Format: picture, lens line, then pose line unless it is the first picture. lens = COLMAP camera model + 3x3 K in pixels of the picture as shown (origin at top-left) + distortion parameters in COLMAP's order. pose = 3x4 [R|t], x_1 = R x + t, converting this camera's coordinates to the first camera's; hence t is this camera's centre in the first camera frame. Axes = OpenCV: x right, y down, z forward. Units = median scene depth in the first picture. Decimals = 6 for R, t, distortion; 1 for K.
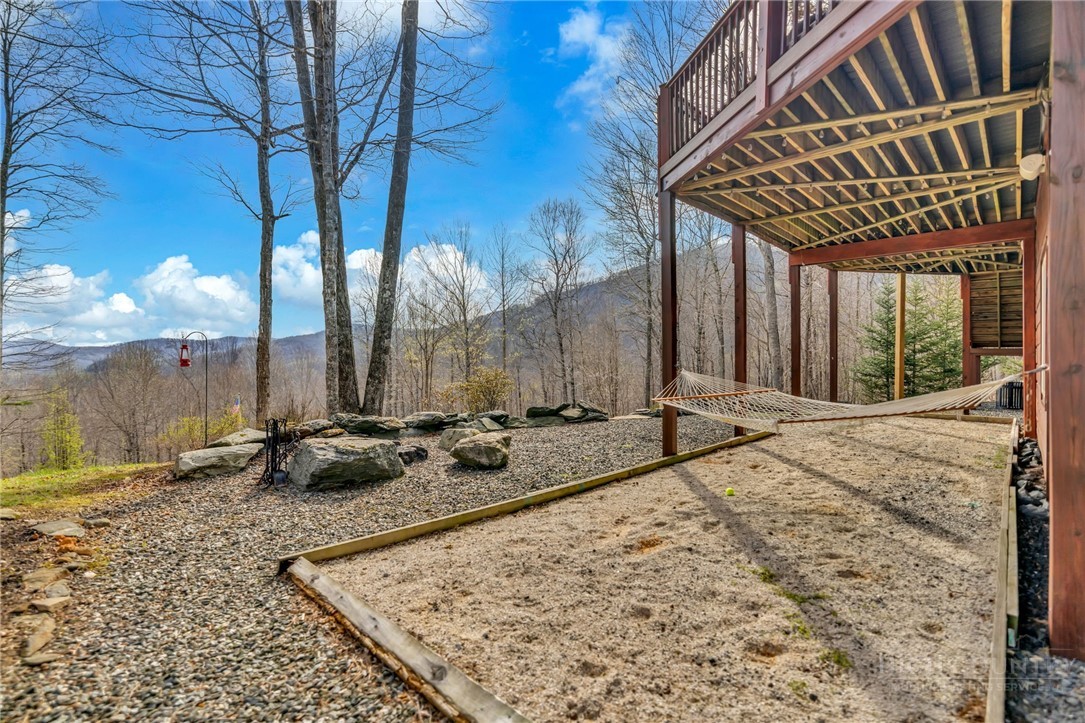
lens RADIAL K [[572.0, 0, 542.3], [0, 572.0, 365.5], [0, 0, 1]] dist [0.003872, 0.000905]
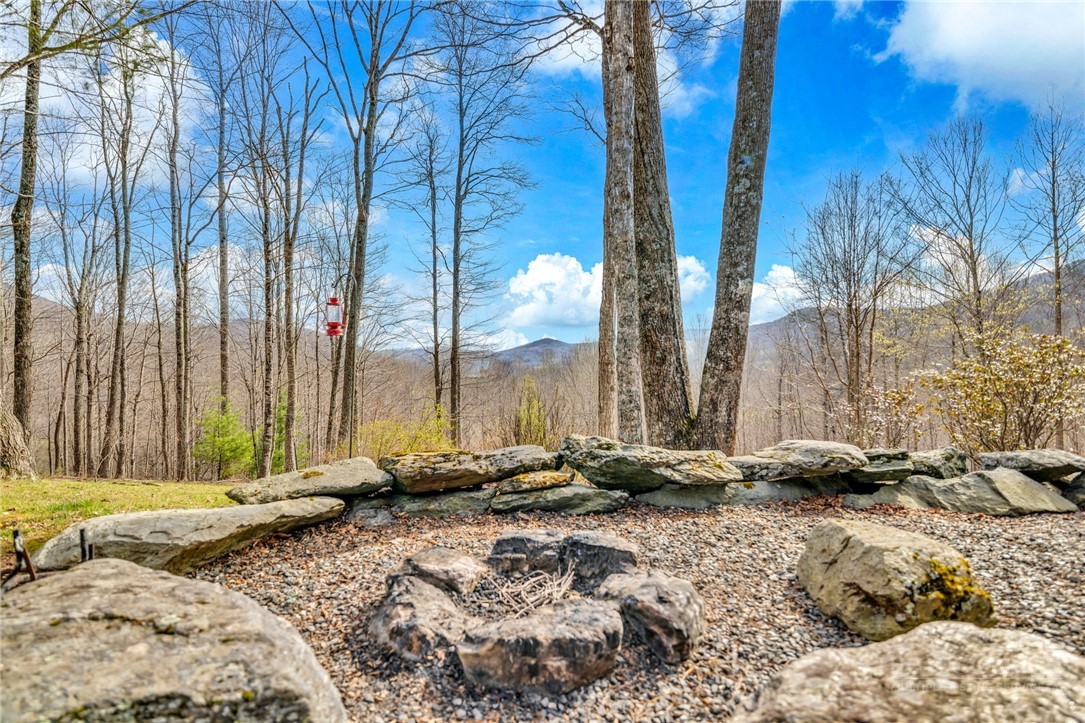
lens RADIAL K [[572.0, 0, 543.6], [0, 572.0, 363.2], [0, 0, 1]] dist [0.003872, 0.000905]
pose [[0.702473, -0.004774, -0.711694, -0.047130], [0.009742, 0.999948, 0.002908, 0.021983], [0.711643, -0.008976, 0.702484, 0.547157]]
